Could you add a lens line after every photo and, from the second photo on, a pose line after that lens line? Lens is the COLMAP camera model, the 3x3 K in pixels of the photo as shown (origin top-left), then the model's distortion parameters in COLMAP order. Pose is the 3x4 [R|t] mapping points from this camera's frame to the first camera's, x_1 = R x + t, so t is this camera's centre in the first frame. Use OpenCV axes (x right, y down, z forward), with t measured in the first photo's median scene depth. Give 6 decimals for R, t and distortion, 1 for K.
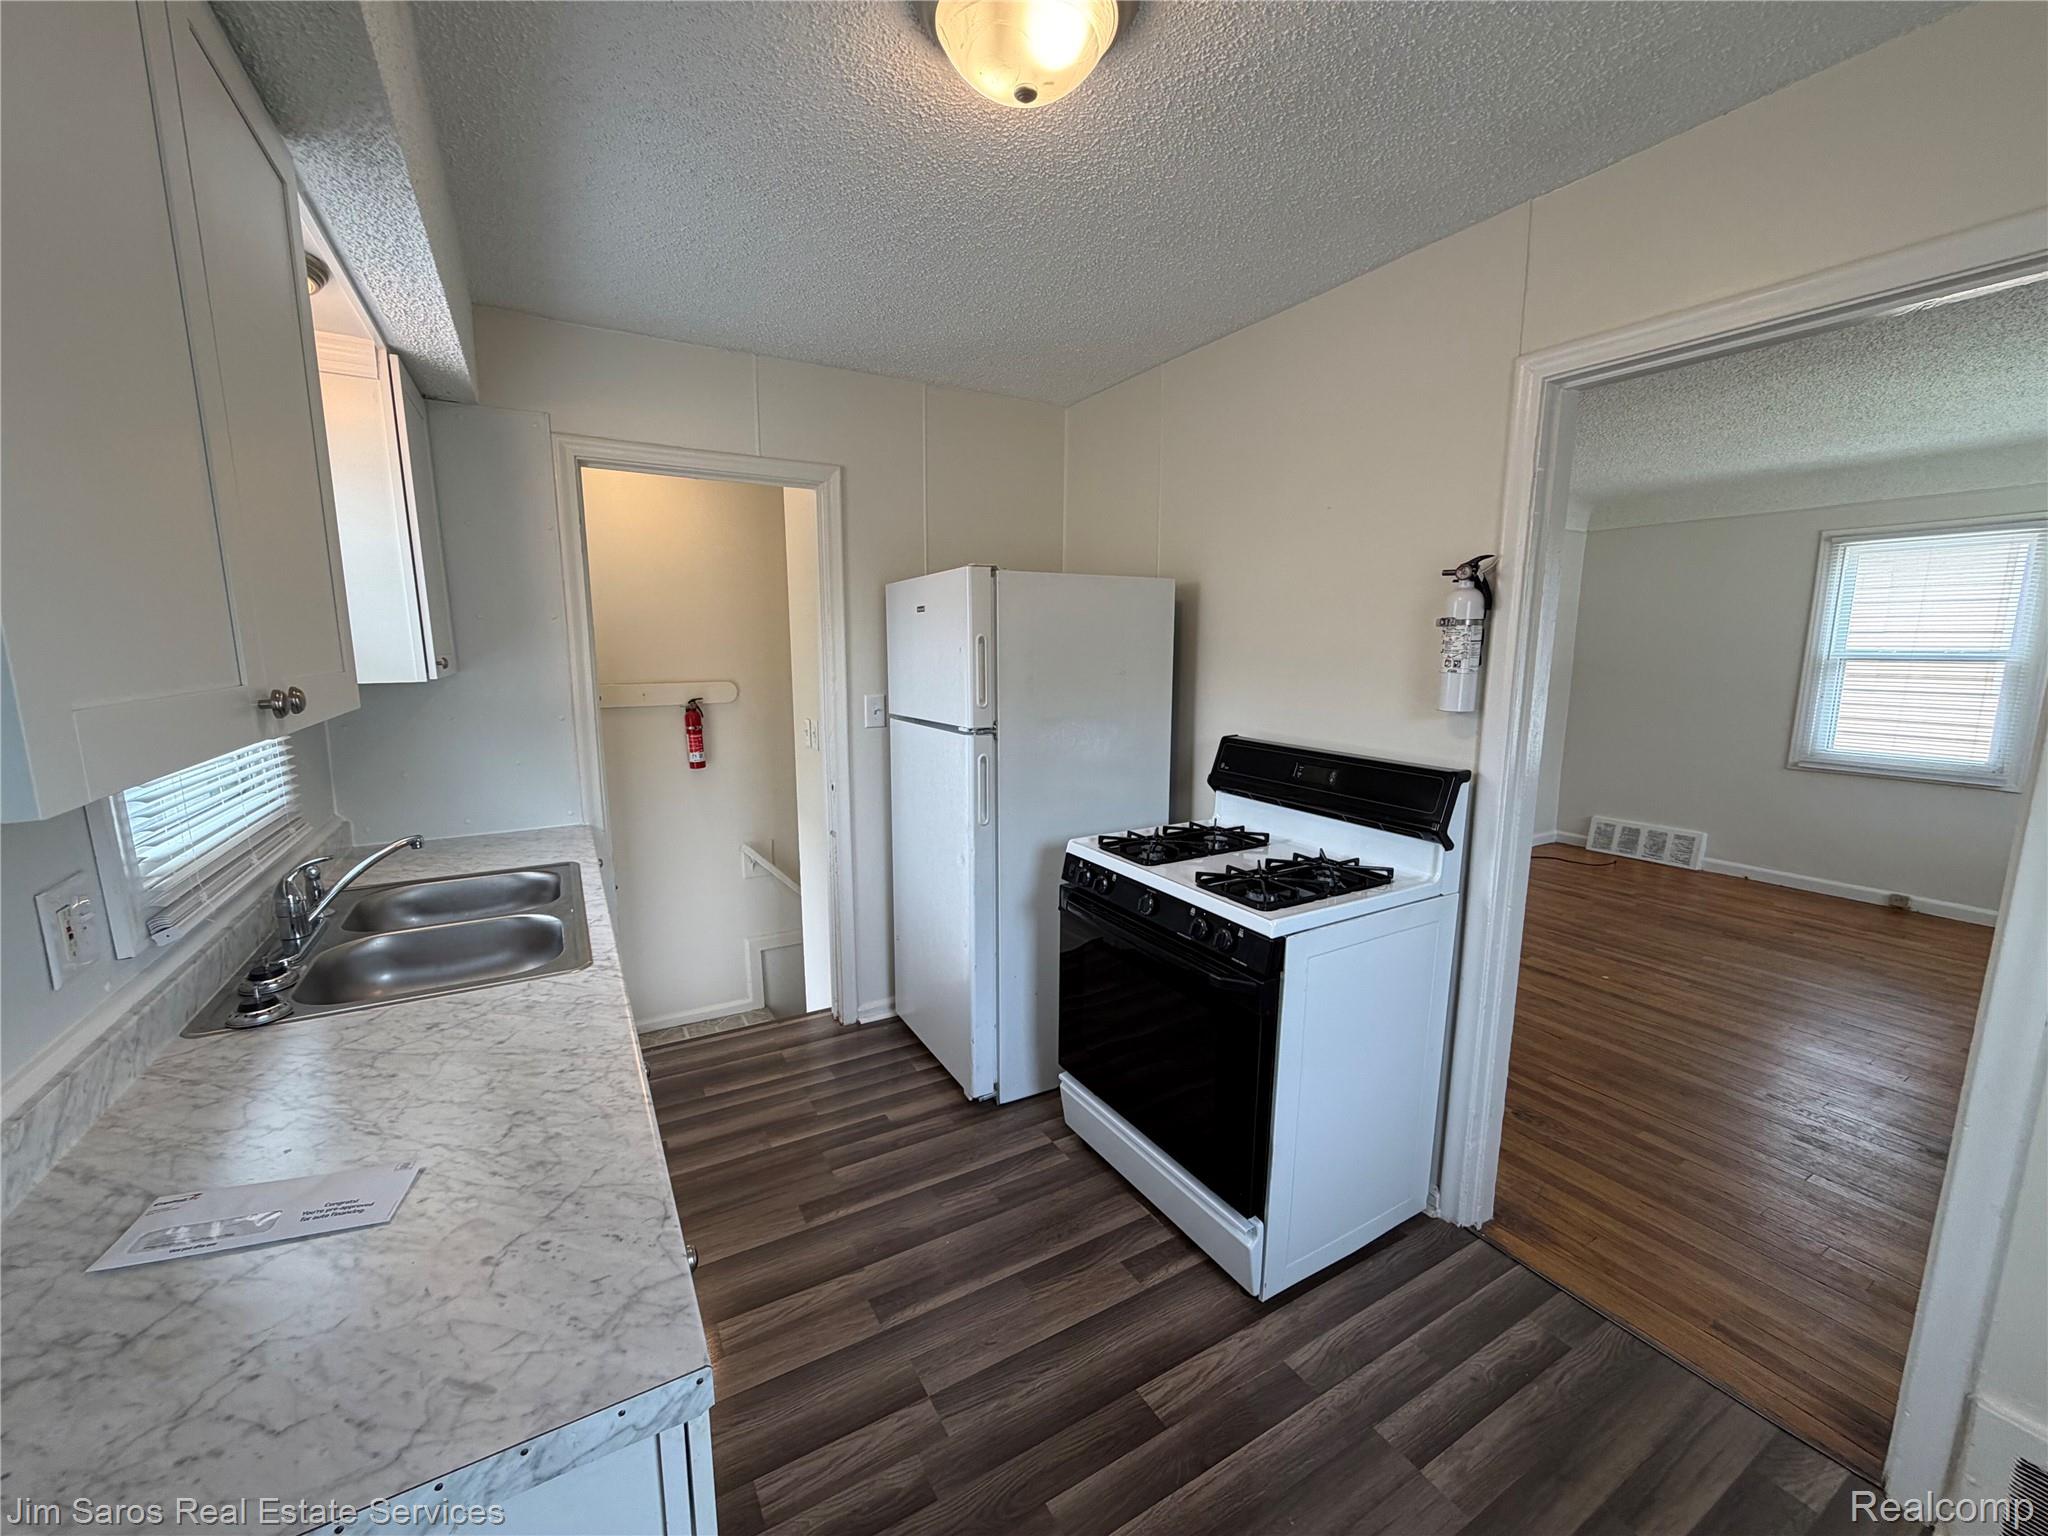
lens RADIAL K [[815.6, 0, 1015.7], [0, 815.6, 771.4], [0, 0, 1]] dist [0.001551, -0.000165]
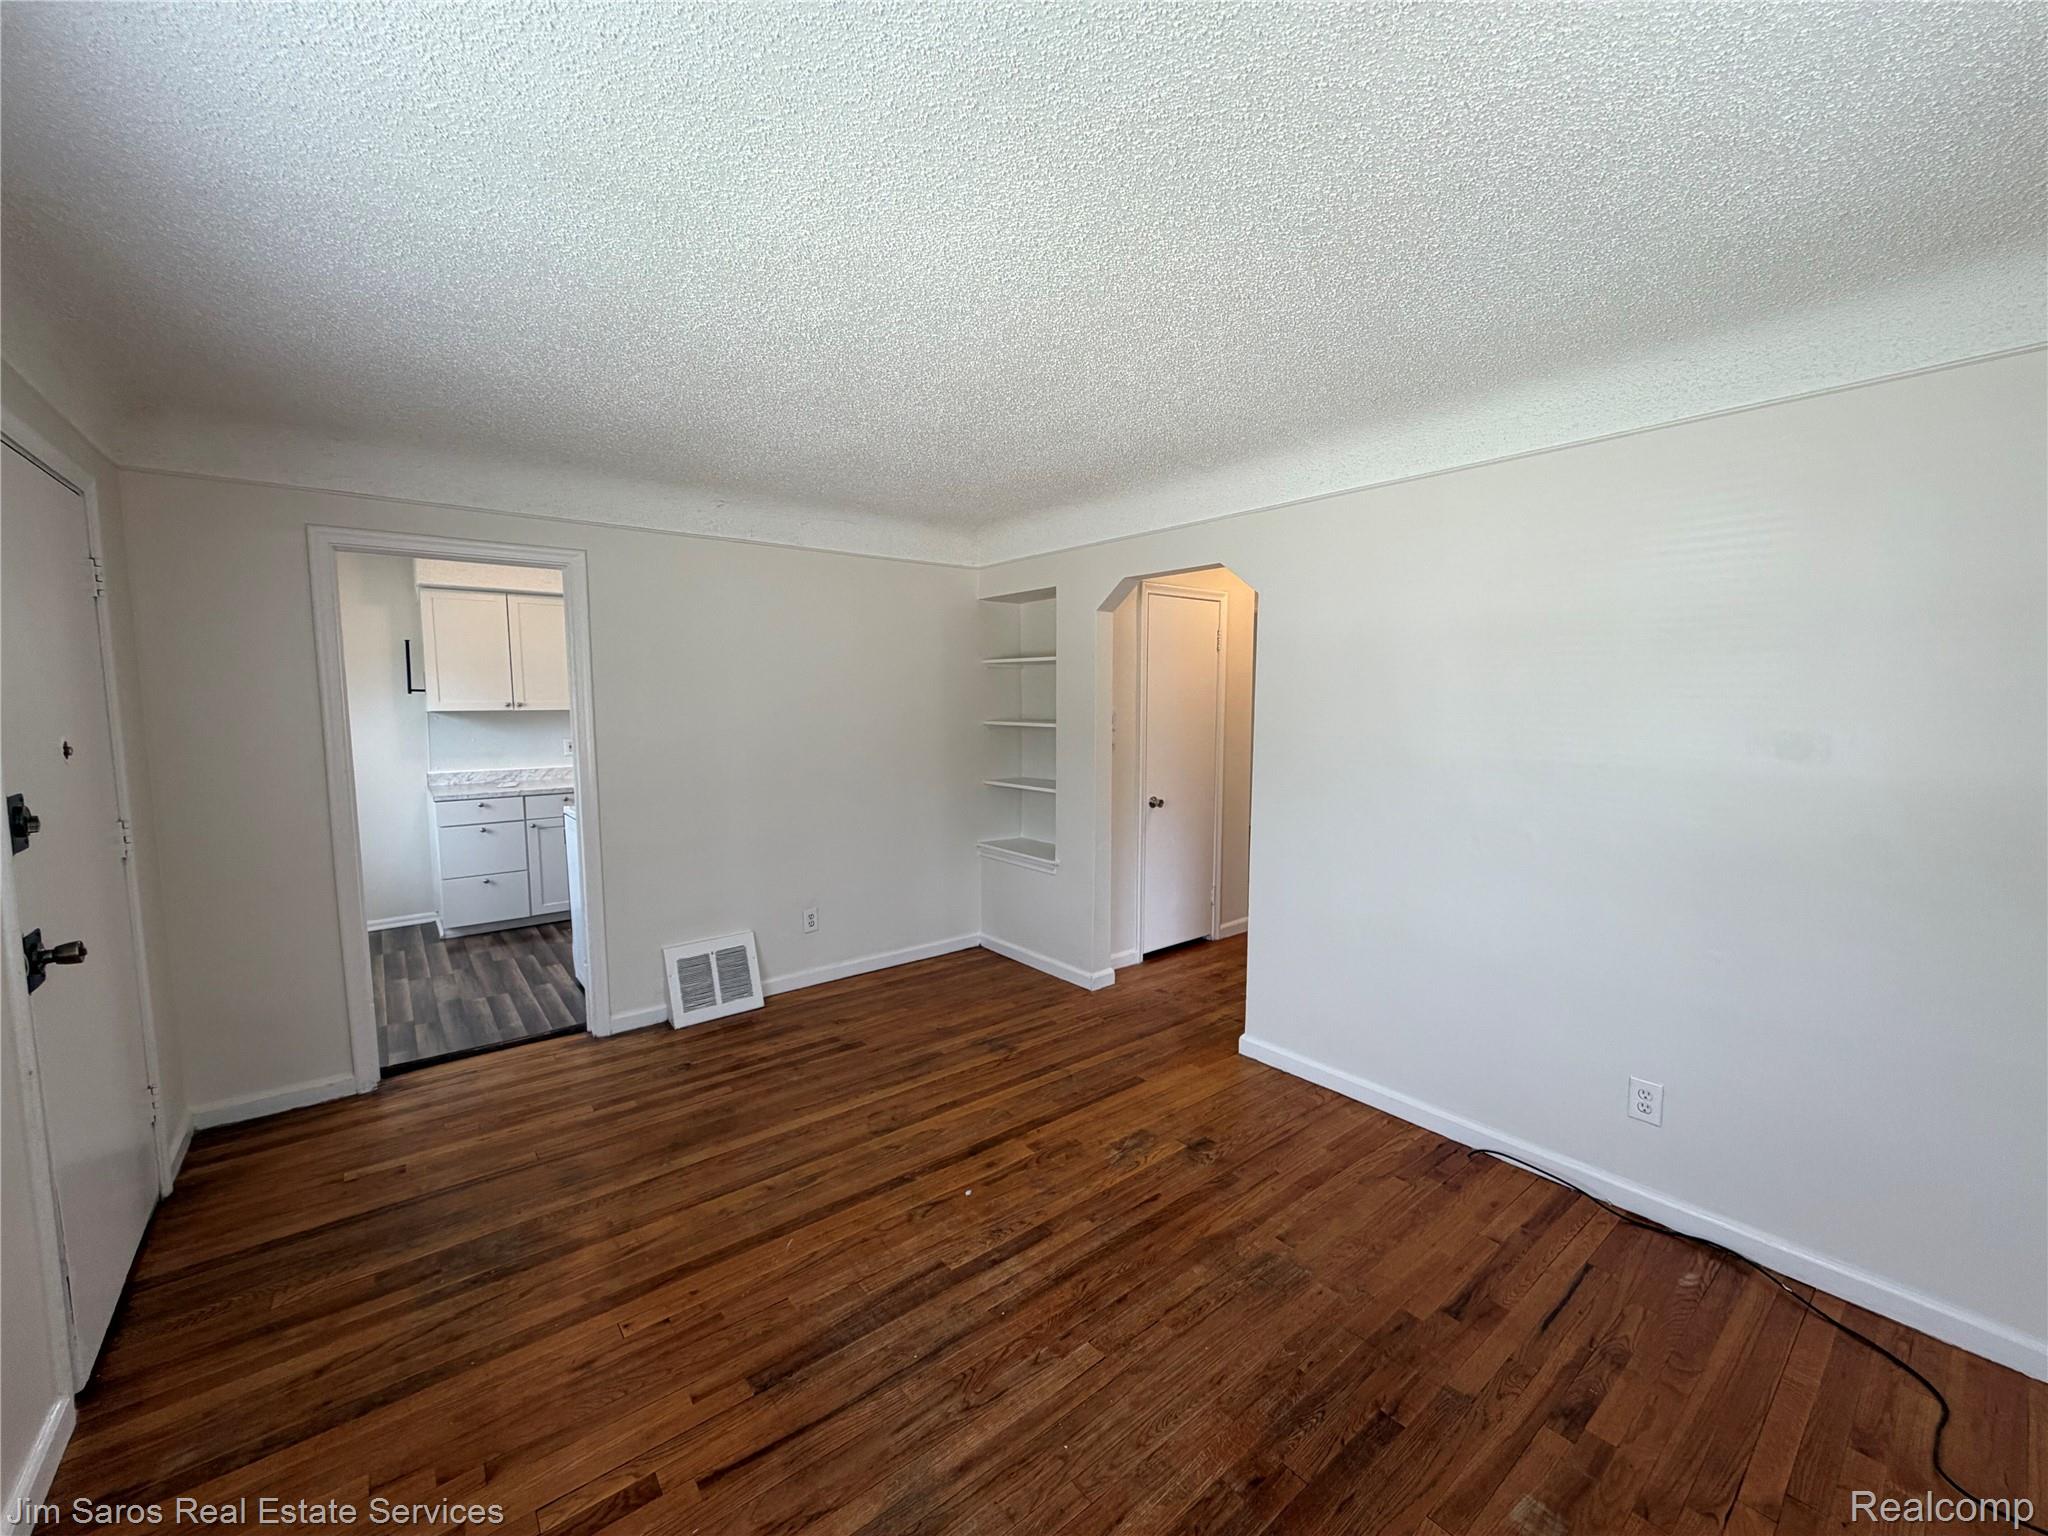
lens RADIAL K [[815.6, 0, 1020.1], [0, 815.6, 774.9], [0, 0, 1]] dist [0.001551, -0.000165]
pose [[0.152749, 0.099939, -0.983199, 2.759613], [-0.158835, 0.984423, 0.075387, -0.299224], [0.975417, 0.144651, 0.166243, 1.781478]]
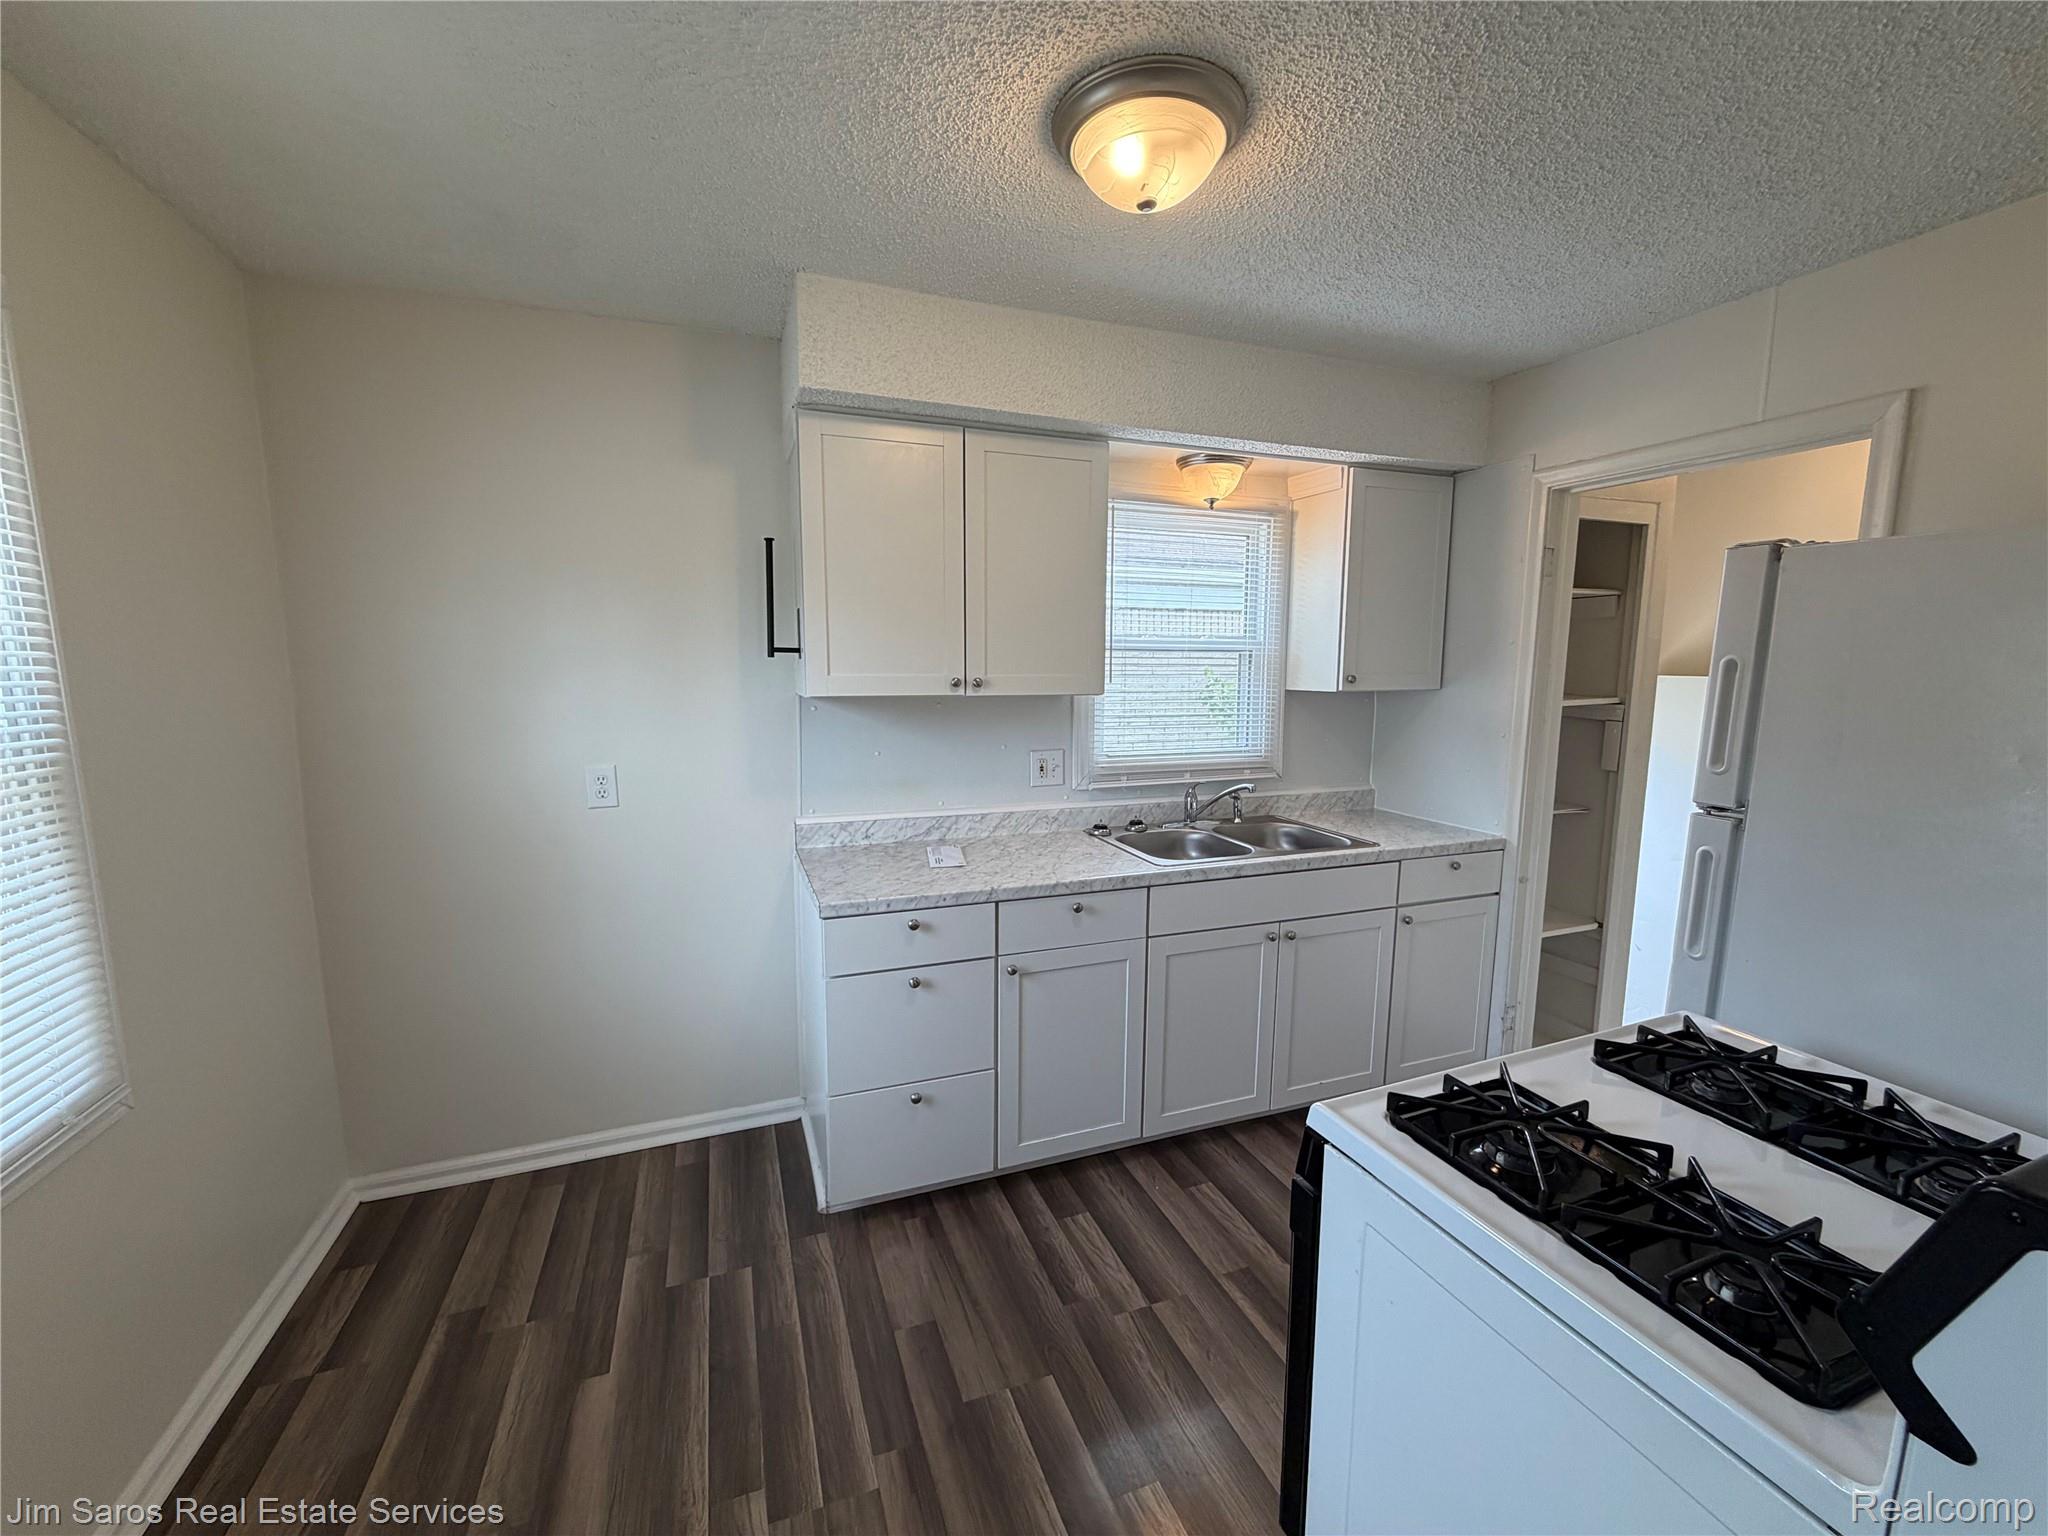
lens RADIAL K [[815.6, 0, 1015.6], [0, 815.6, 768.9], [0, 0, 1]] dist [0.001551, -0.000165]
pose [[-0.162126, 0.132048, -0.977895, 0.869824], [-0.162448, 0.973913, 0.158443, -0.124621], [0.973307, 0.184545, -0.136445, 0.743392]]
